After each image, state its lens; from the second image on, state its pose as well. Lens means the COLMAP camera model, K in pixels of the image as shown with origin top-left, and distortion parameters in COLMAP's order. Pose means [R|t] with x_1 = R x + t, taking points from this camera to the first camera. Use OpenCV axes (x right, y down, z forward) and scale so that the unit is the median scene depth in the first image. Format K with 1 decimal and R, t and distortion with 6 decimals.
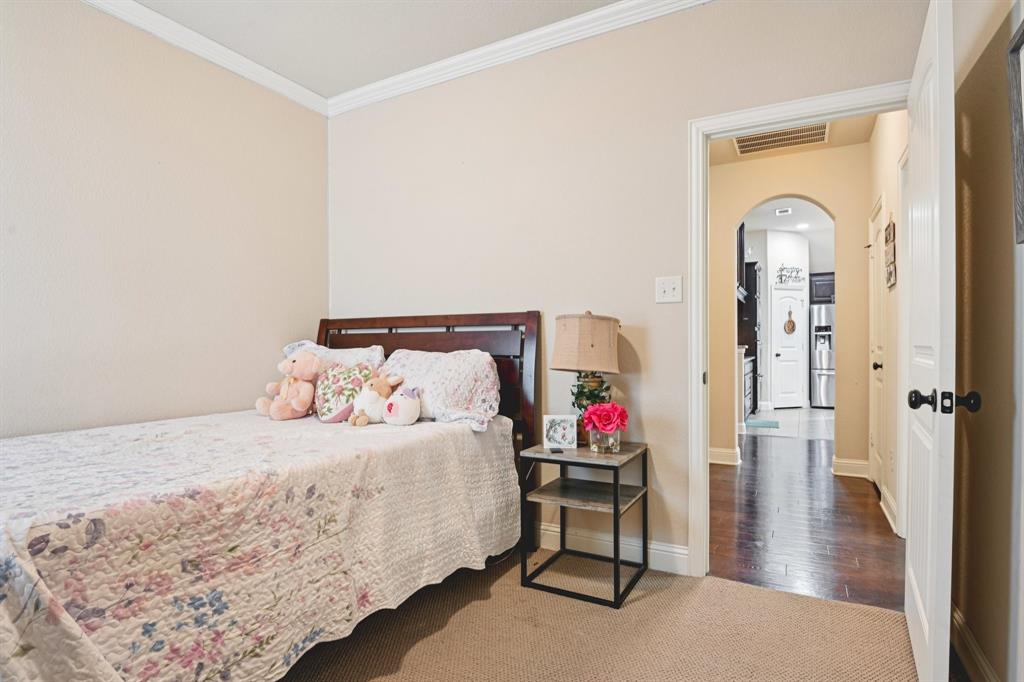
lens RADIAL K [[535.8, 0, 512.5], [0, 535.8, 343.6], [0, 0, 1]] dist [-0.004602, -0.000822]
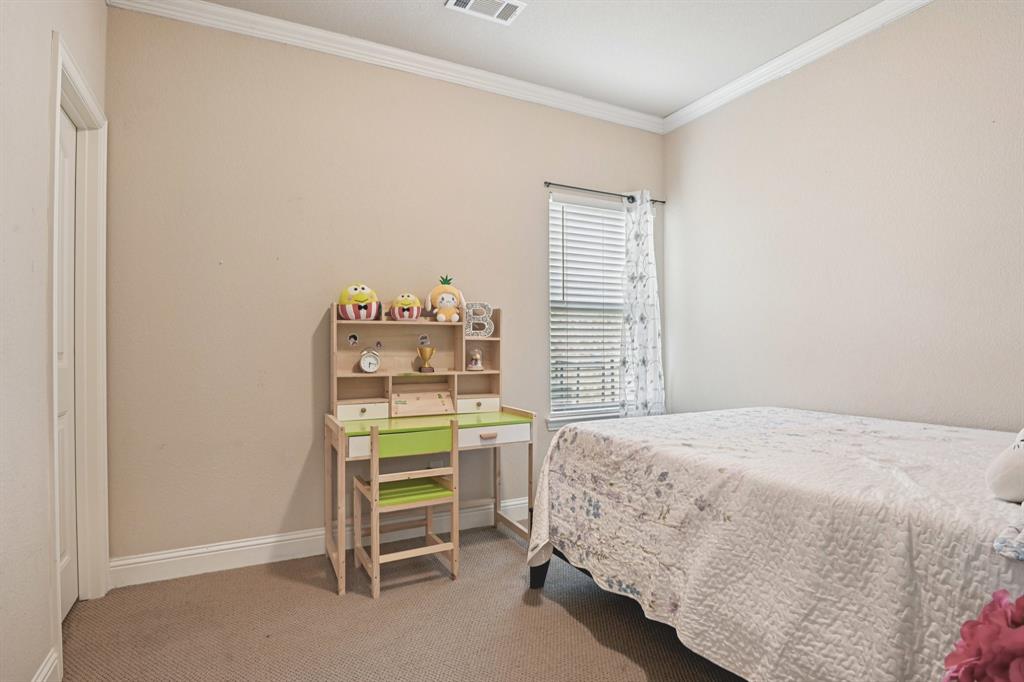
lens RADIAL K [[539.1, 0, 512.6], [0, 539.1, 342.3], [0, 0, 1]] dist [0.003816, -0.000531]
pose [[-0.552110, -0.006353, -0.833747, 0.795849], [0.002010, 0.999958, -0.008951, 0.008675], [0.833769, -0.006618, -0.552074, 1.481348]]
